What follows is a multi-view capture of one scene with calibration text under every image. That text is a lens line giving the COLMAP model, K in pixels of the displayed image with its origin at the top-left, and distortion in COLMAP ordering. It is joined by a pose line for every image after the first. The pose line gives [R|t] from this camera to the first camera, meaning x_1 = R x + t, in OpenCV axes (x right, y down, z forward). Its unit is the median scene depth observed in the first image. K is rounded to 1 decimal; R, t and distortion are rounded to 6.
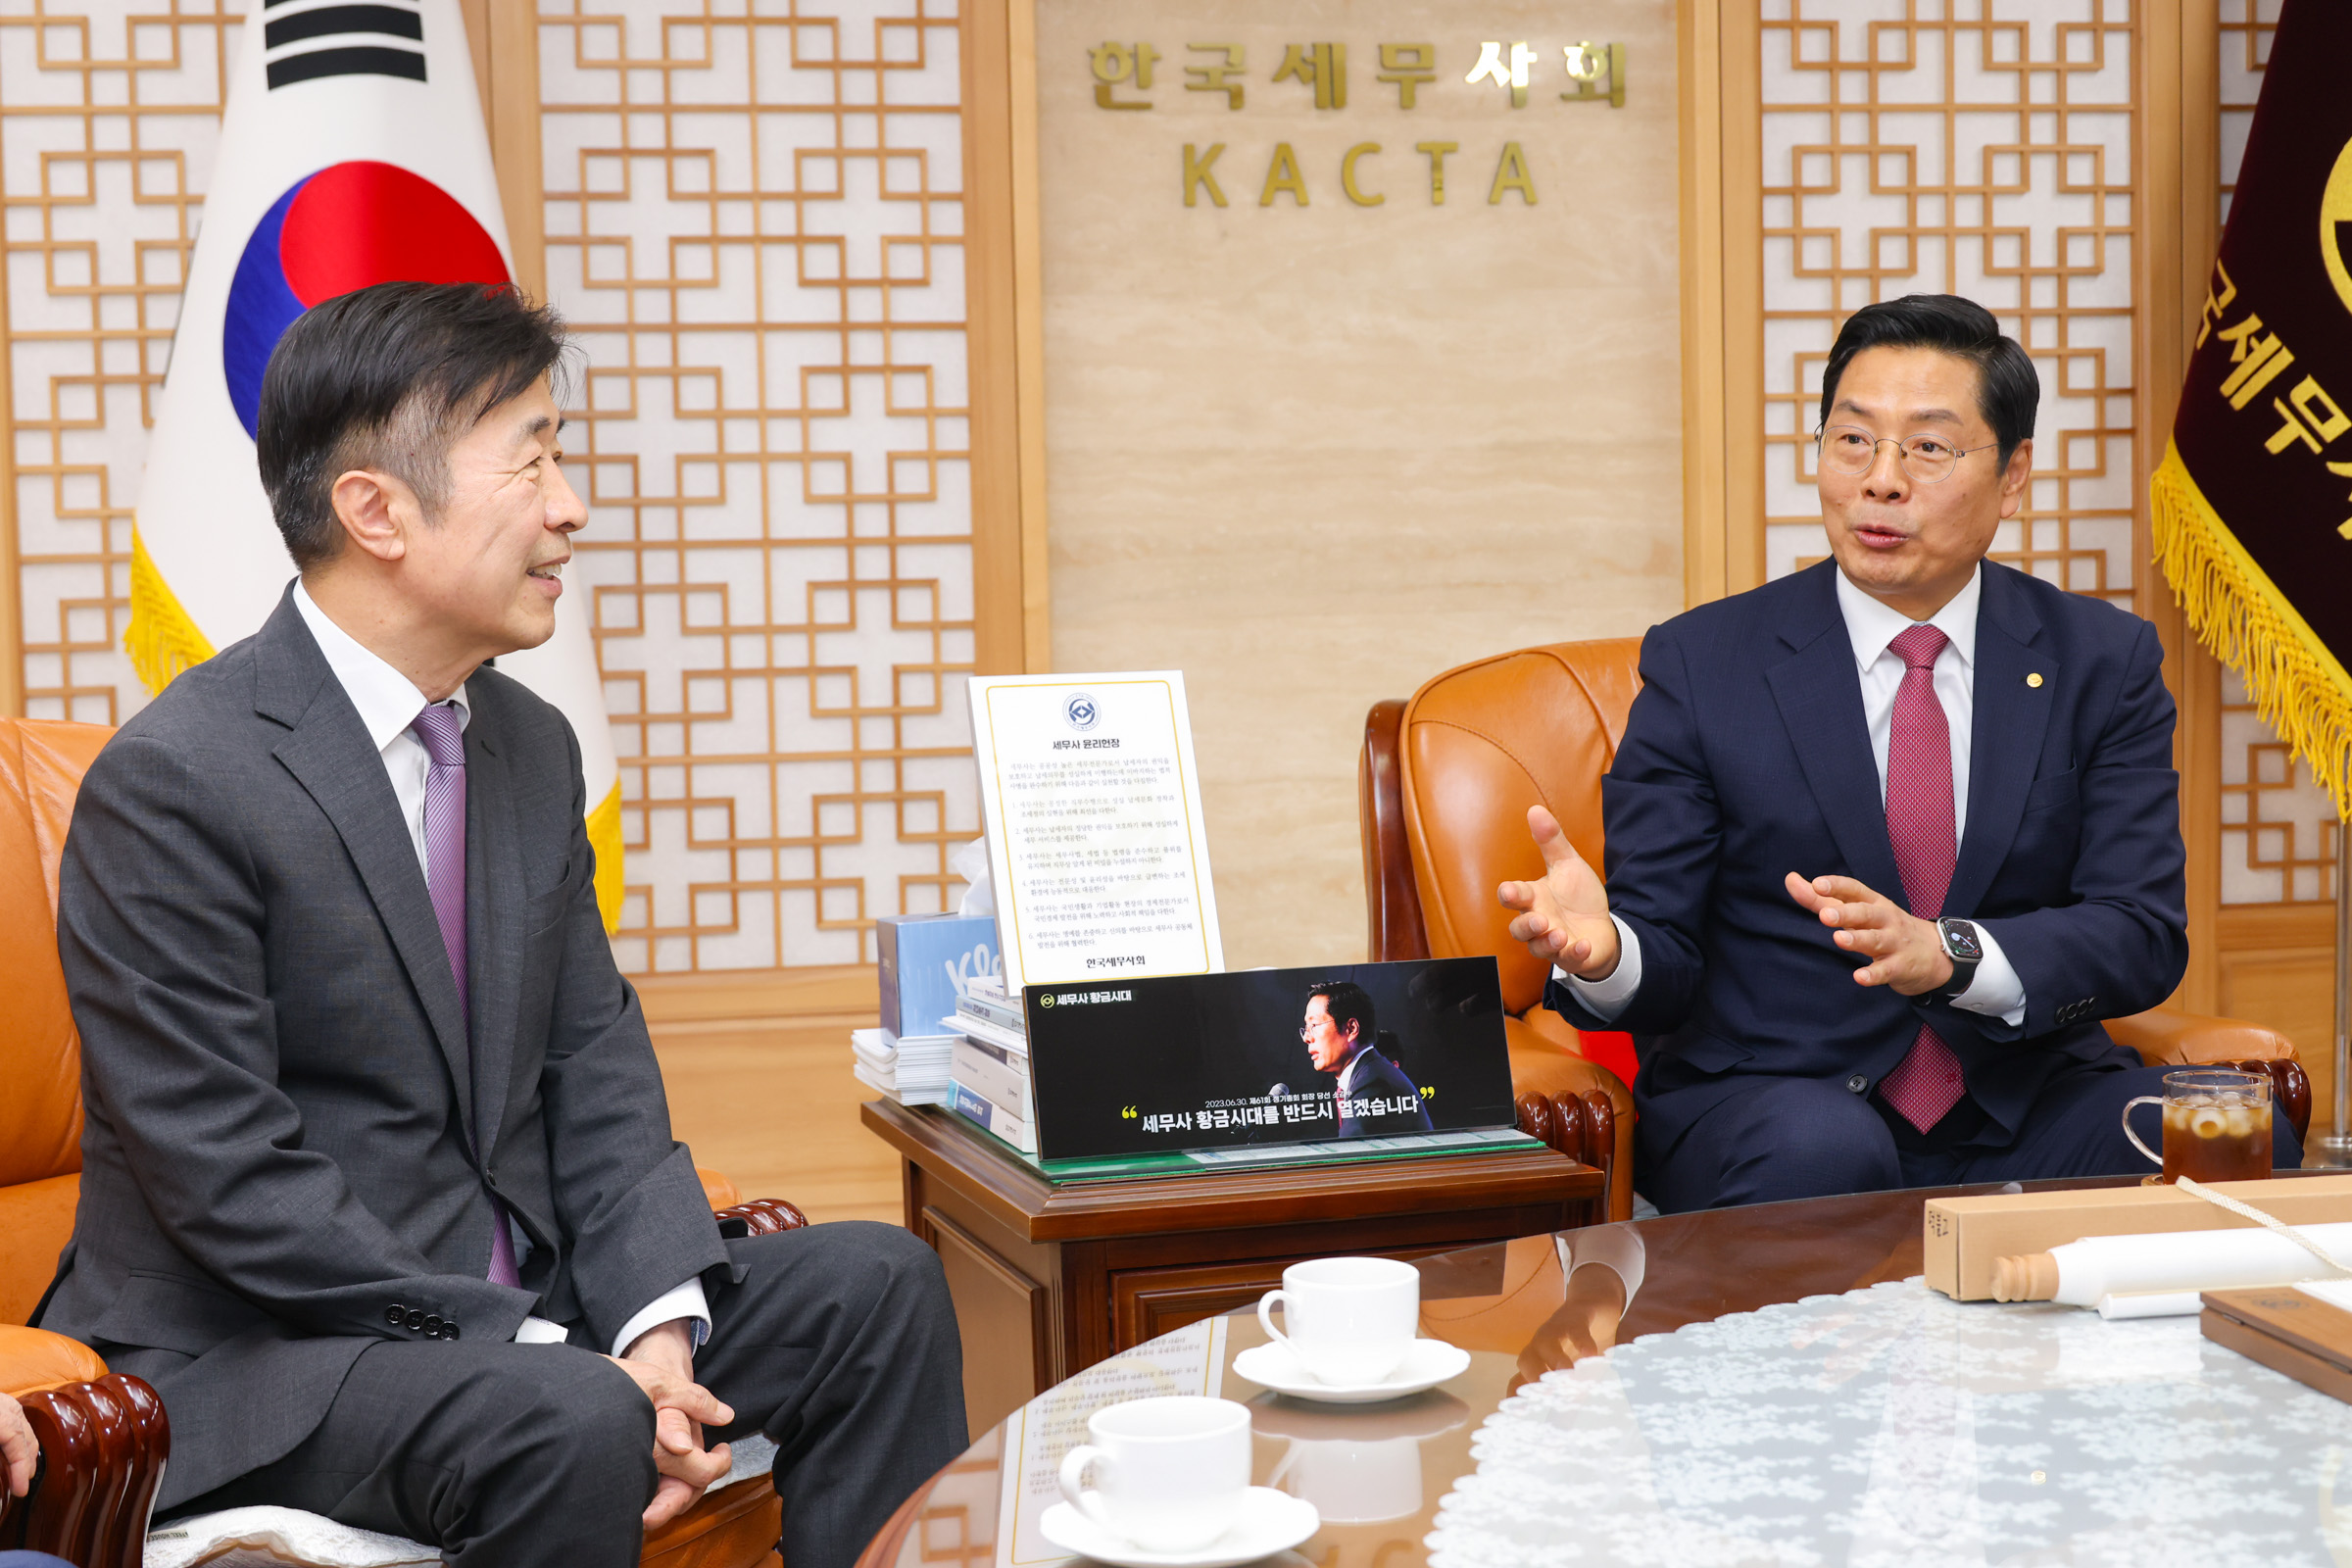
lens RADIAL K [[3492.1, 0, 1184.5], [0, 3492.1, 785.7], [0, 0, 1]] dist [0.044461, 0.000000]
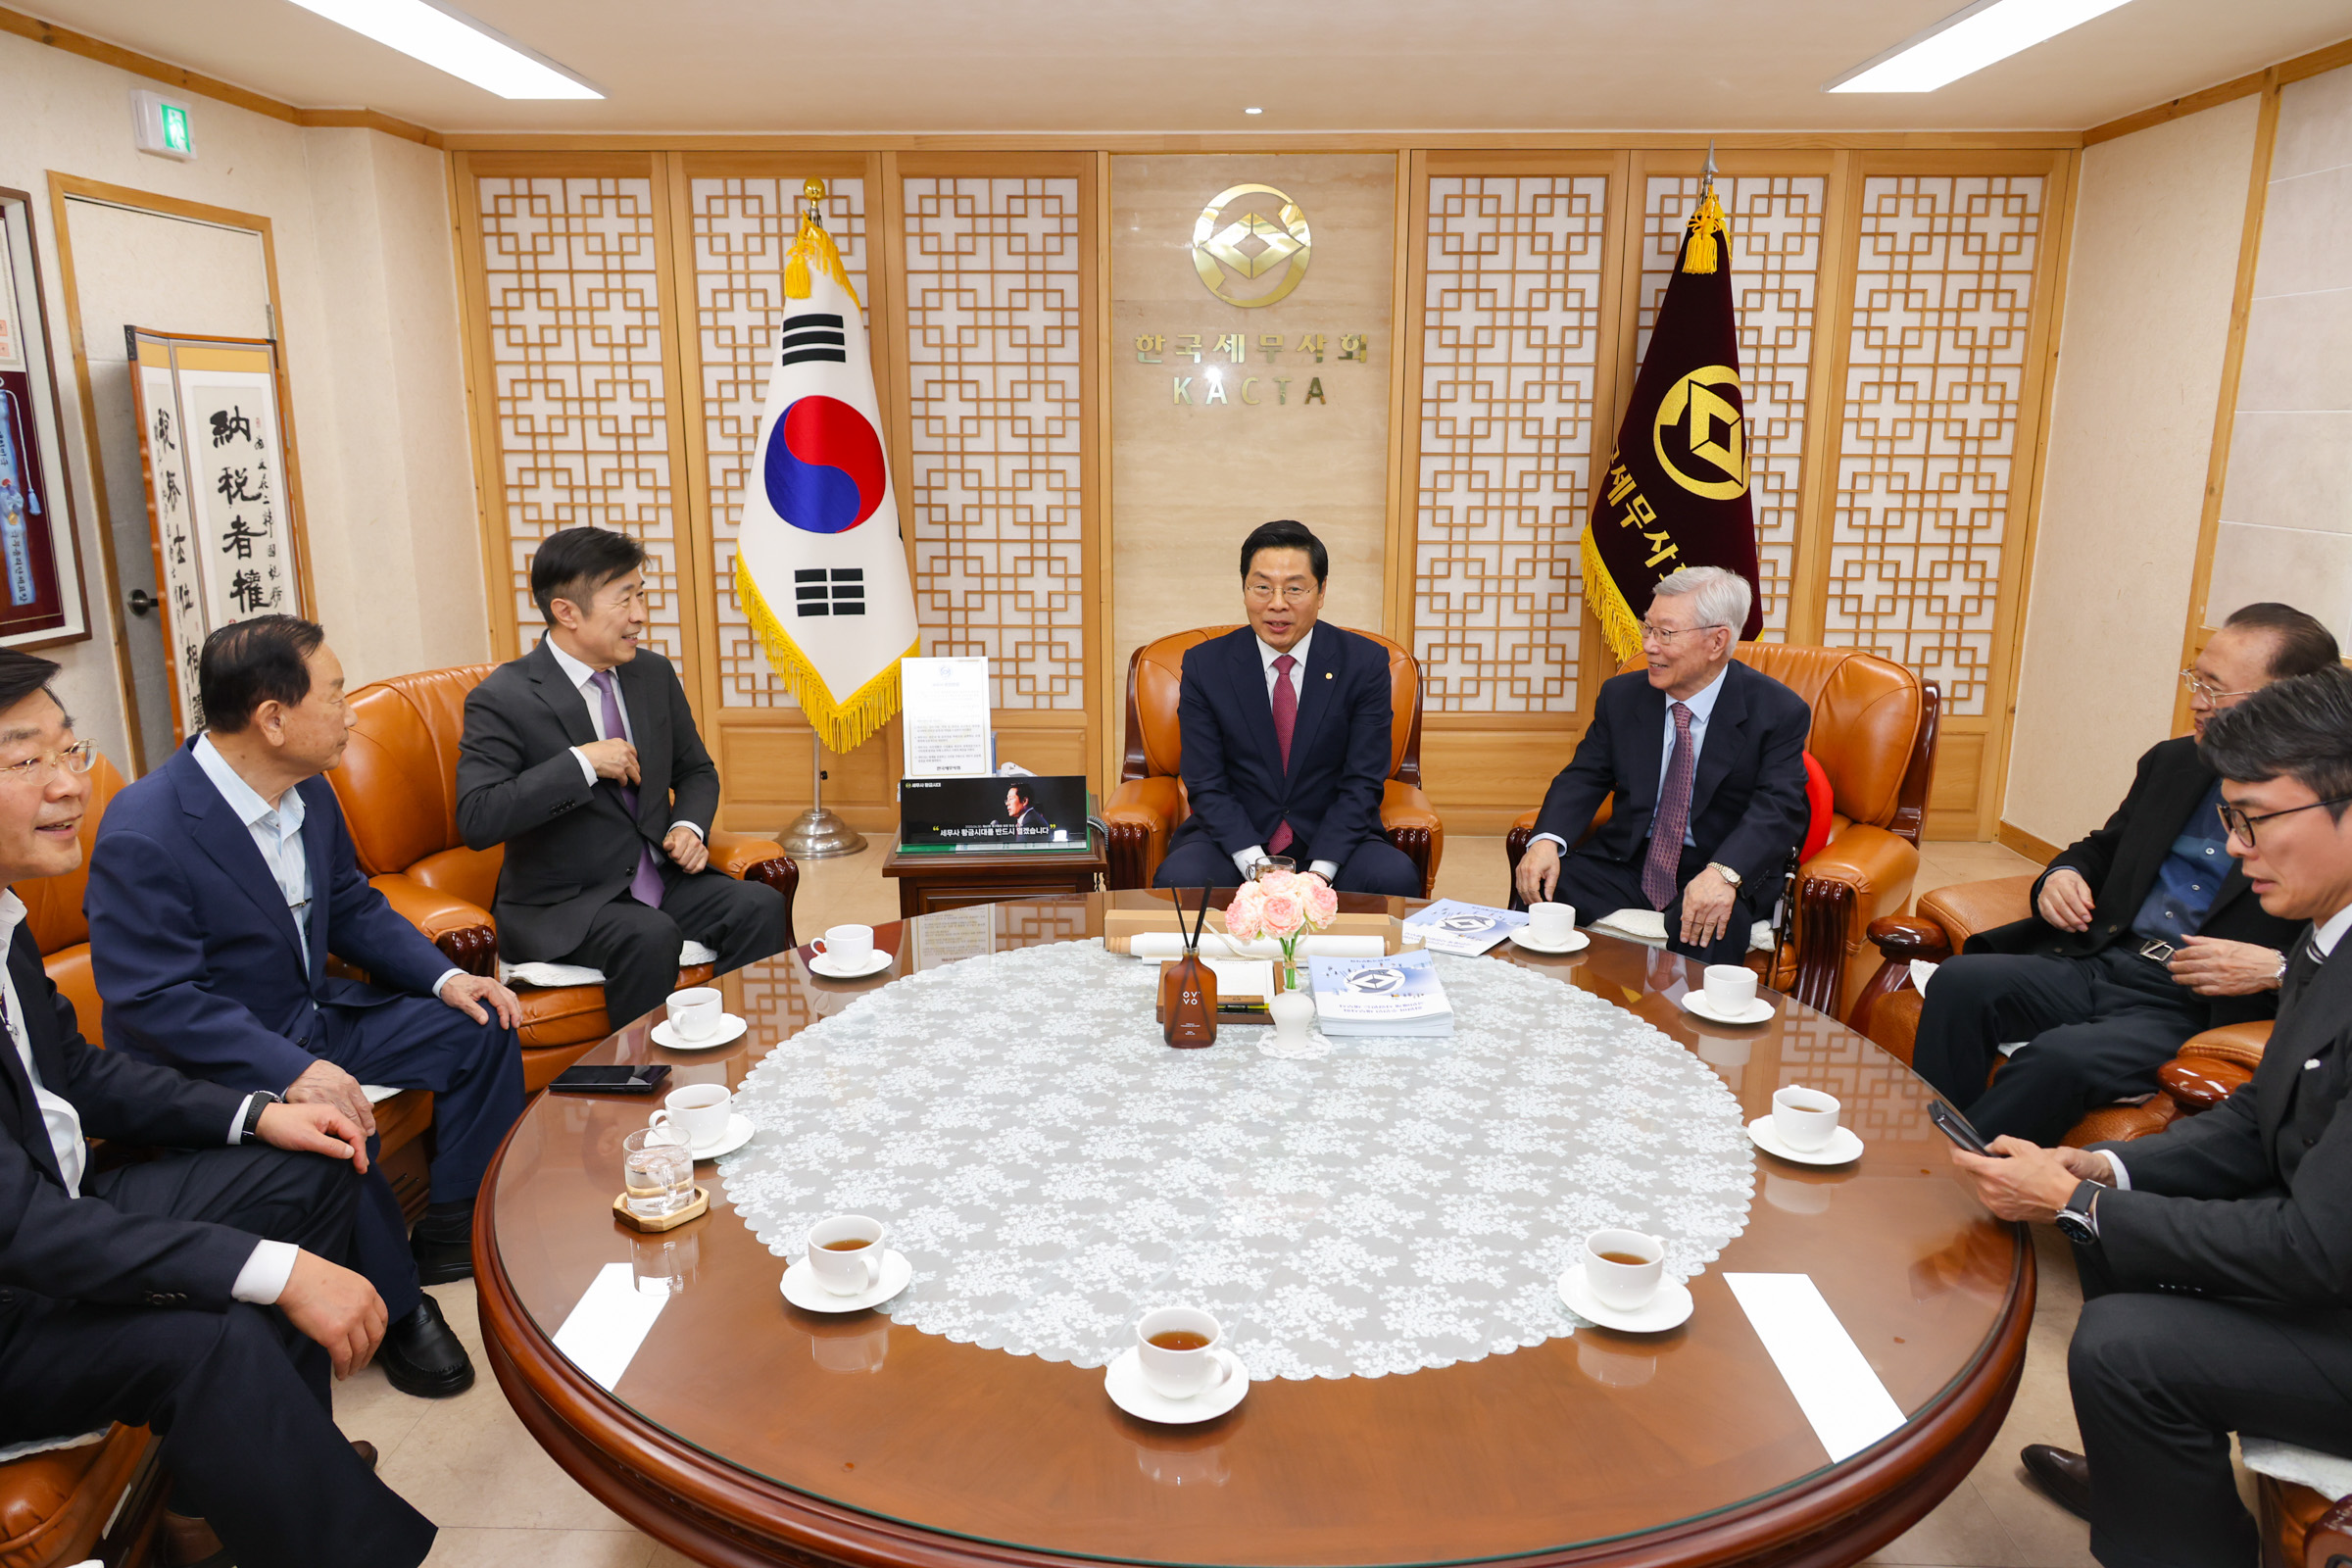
lens RADIAL K [[1525.1, 0, 1161.7], [0, 1525.1, 770.8], [0, 0, 1]] dist [0.041970, 0.004785]
pose [[0.980564, 0.066815, -0.184471, 0.207909], [-0.038906, 0.987774, 0.150962, -0.076288], [0.192302, -0.140851, 0.971175, -0.064687]]
